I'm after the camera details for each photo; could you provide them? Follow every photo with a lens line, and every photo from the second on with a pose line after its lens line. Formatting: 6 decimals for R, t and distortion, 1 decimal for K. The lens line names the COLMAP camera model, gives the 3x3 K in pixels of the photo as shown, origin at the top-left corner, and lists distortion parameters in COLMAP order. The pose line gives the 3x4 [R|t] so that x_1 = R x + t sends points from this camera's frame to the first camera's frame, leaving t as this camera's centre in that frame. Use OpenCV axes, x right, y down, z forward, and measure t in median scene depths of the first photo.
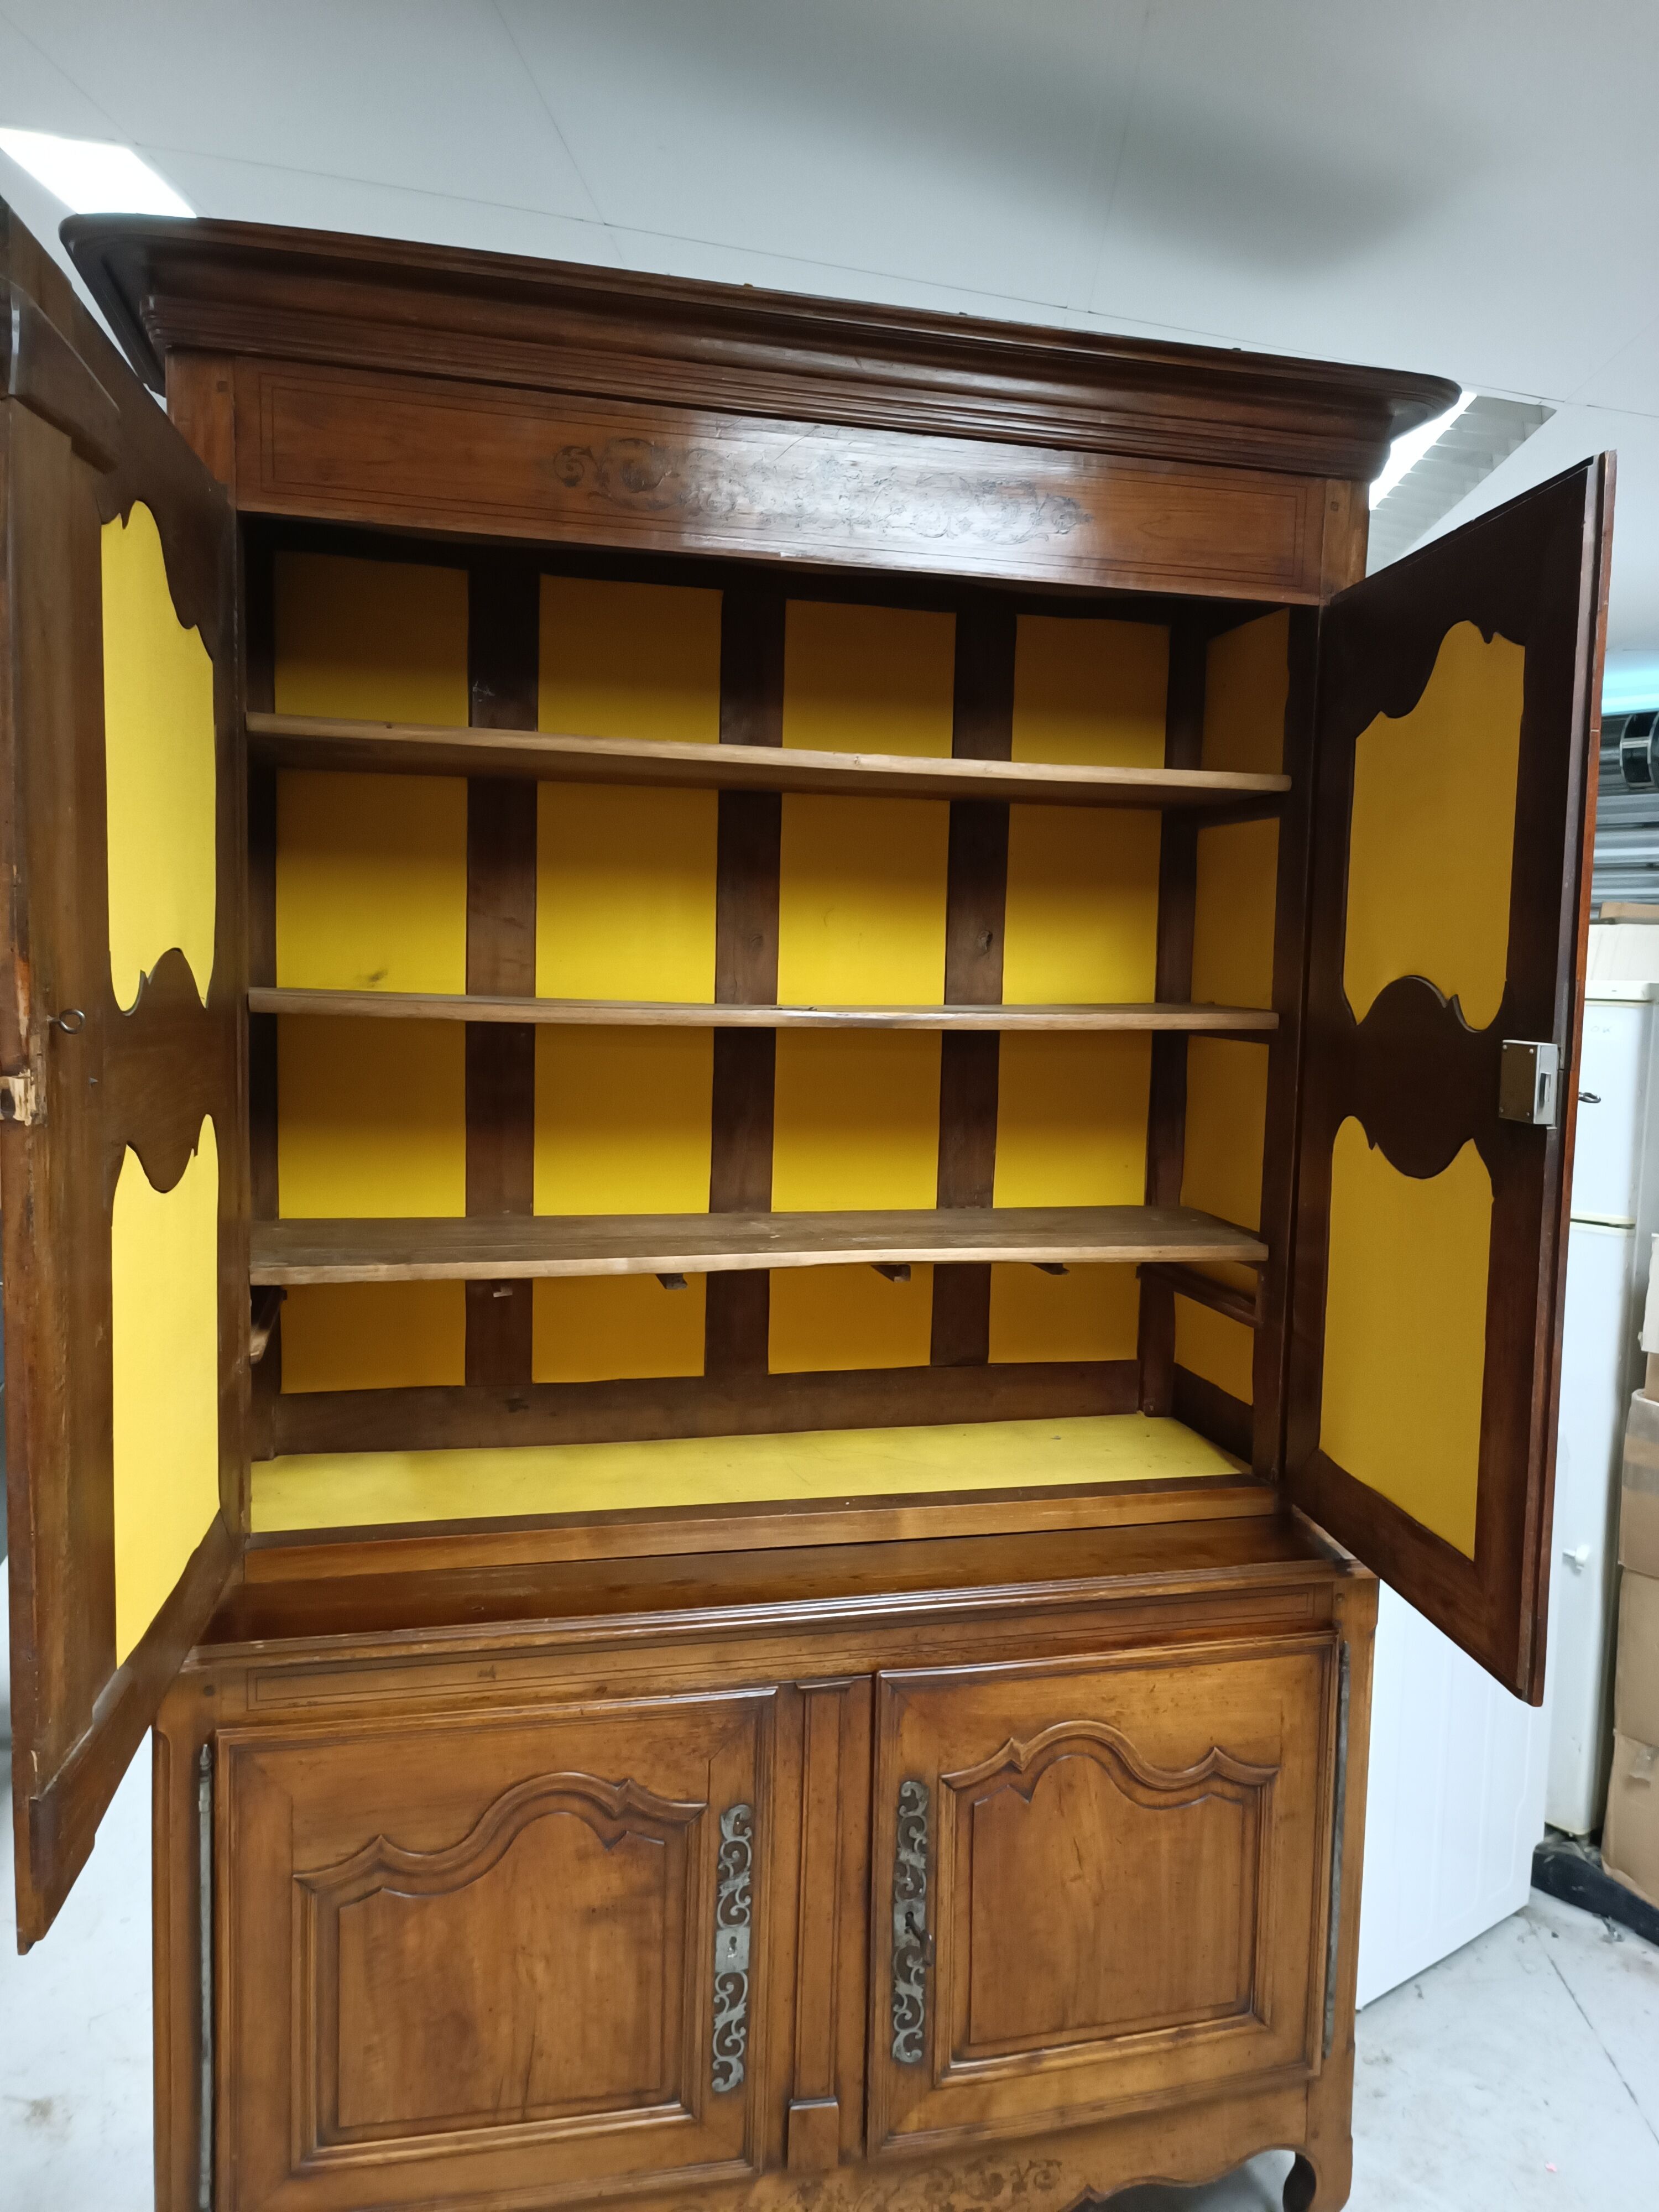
lens RADIAL K [[1604.2, 0, 829.5], [0, 1604.2, 1106.0], [0, 0, 1]] dist [0.096249, -0.116914]
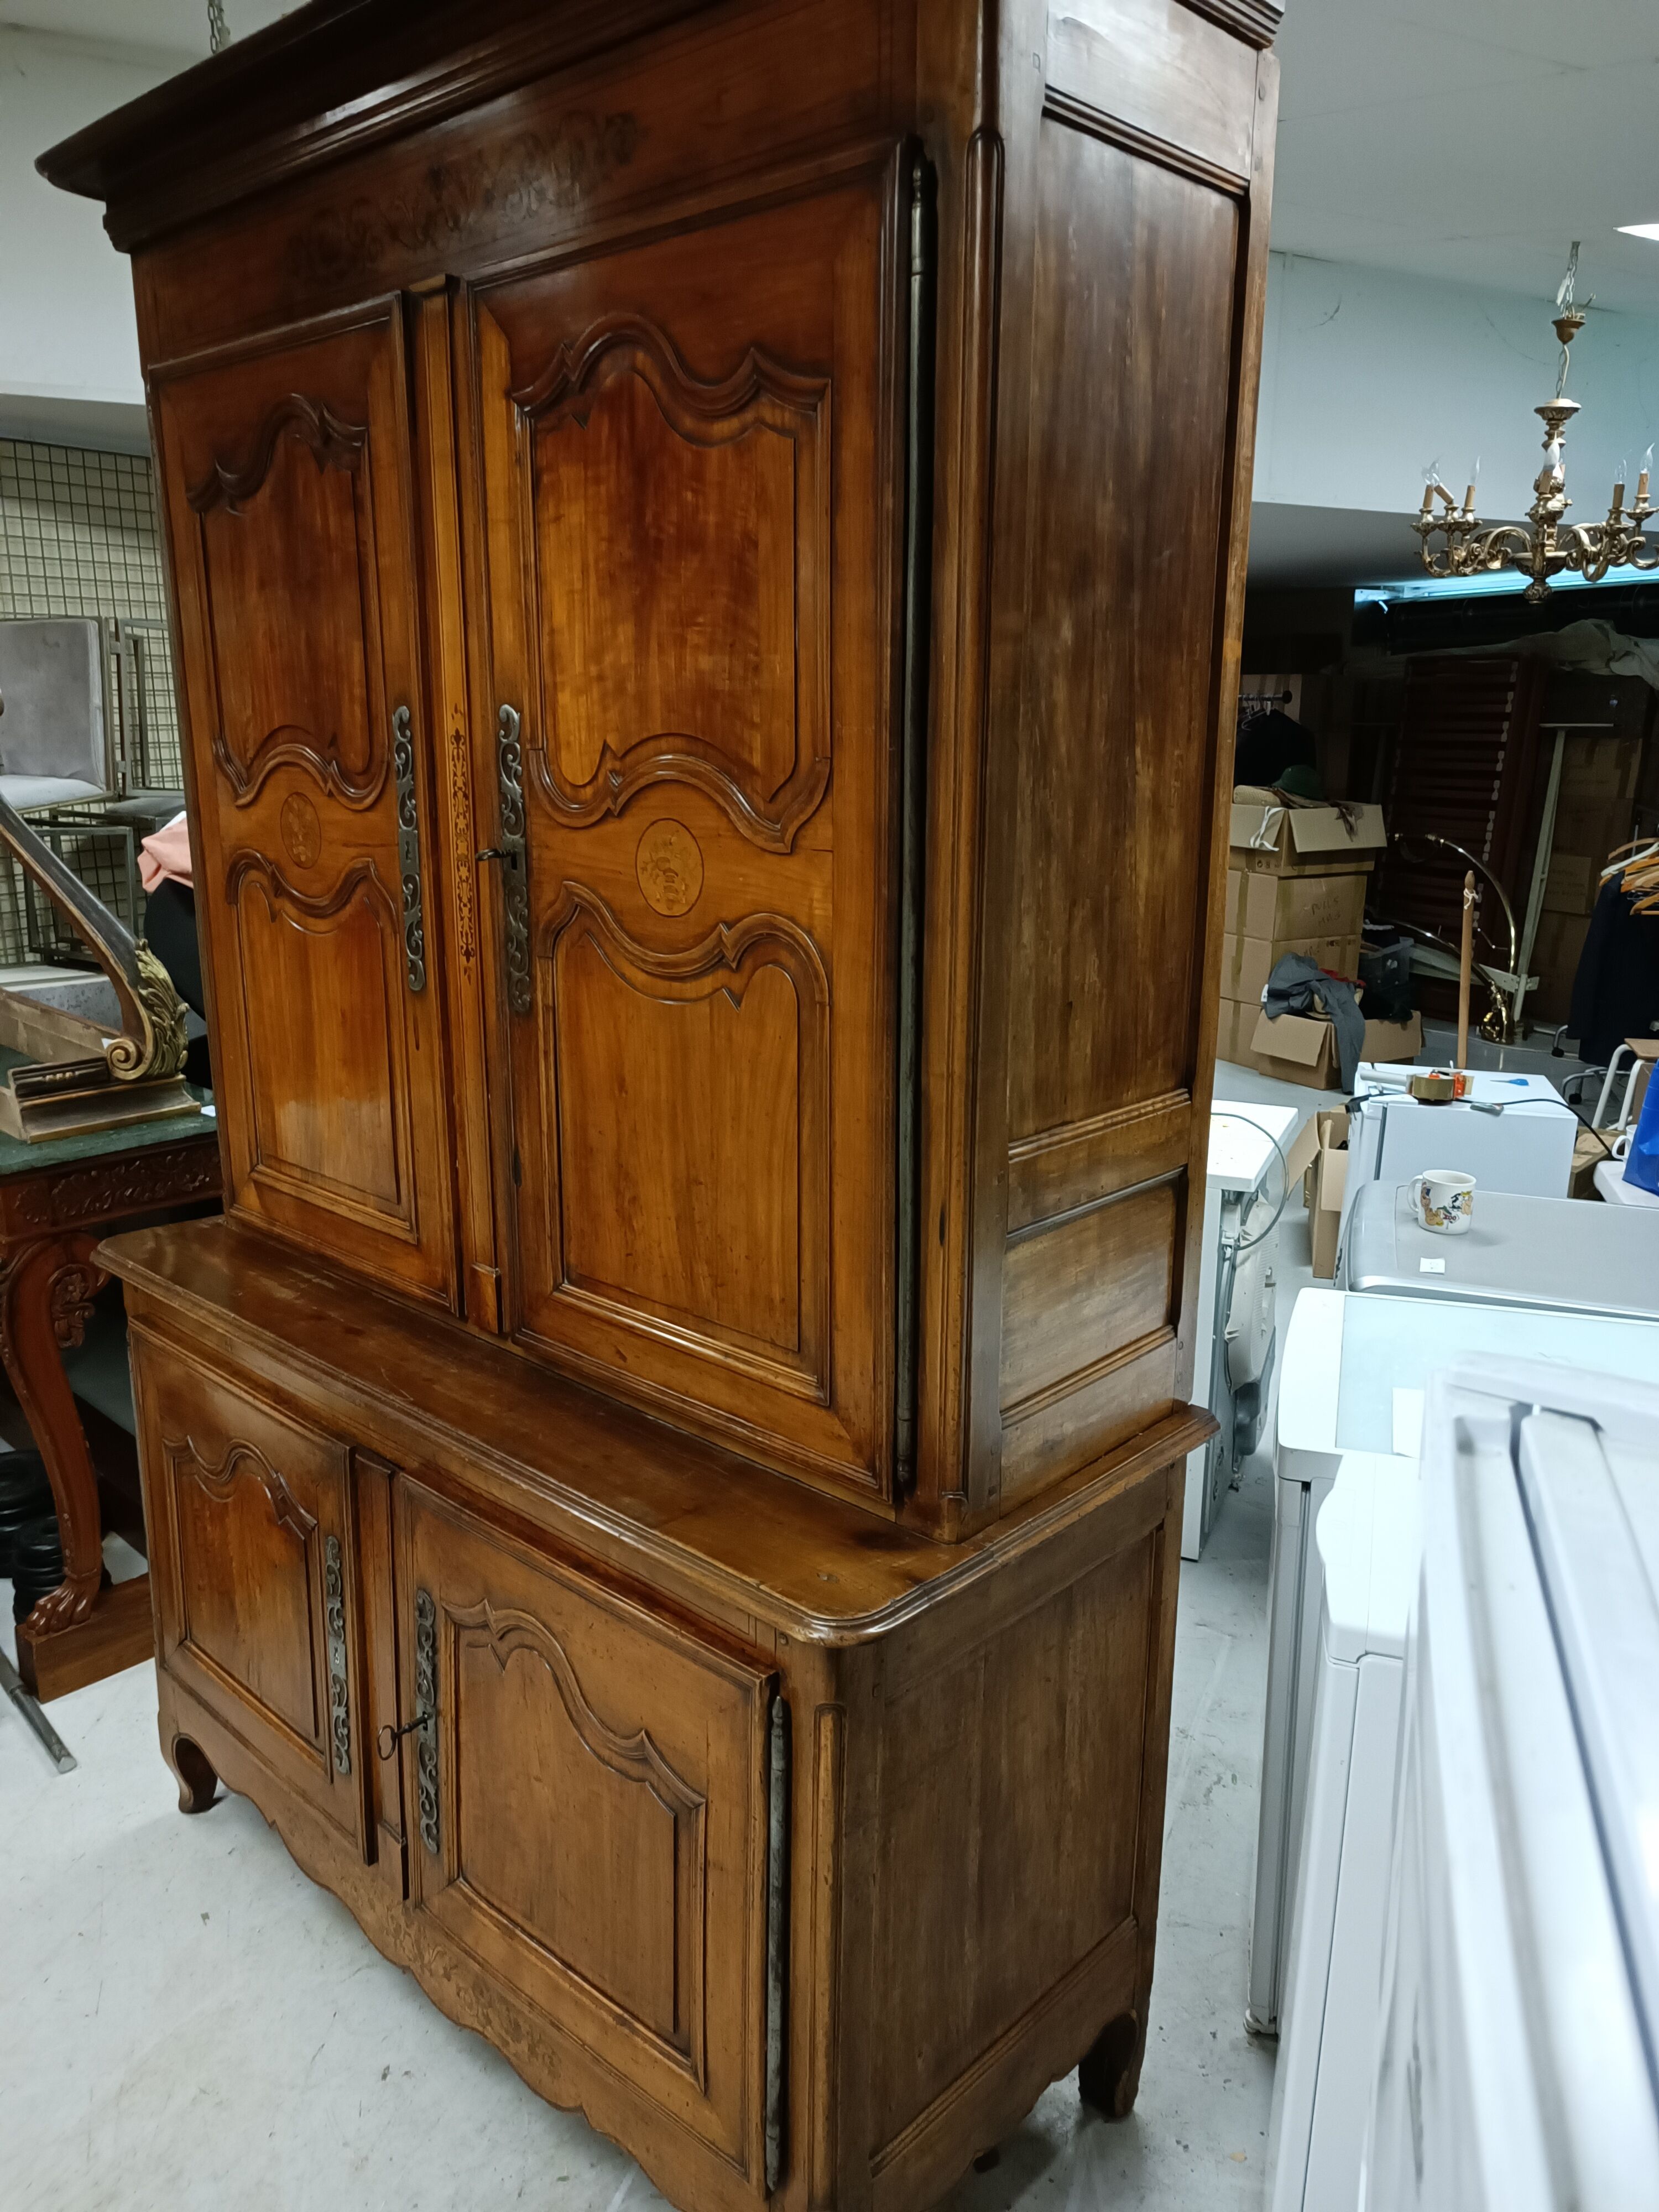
lens RADIAL K [[1604.2, 0, 829.5], [0, 1604.2, 1106.0], [0, 0, 1]] dist [0.096249, -0.116914]
pose [[0.531015, 0.174088, -0.829287, 0.973996], [-0.059830, 0.983929, 0.168240, -0.059365], [0.845248, -0.039722, 0.532896, 0.707916]]
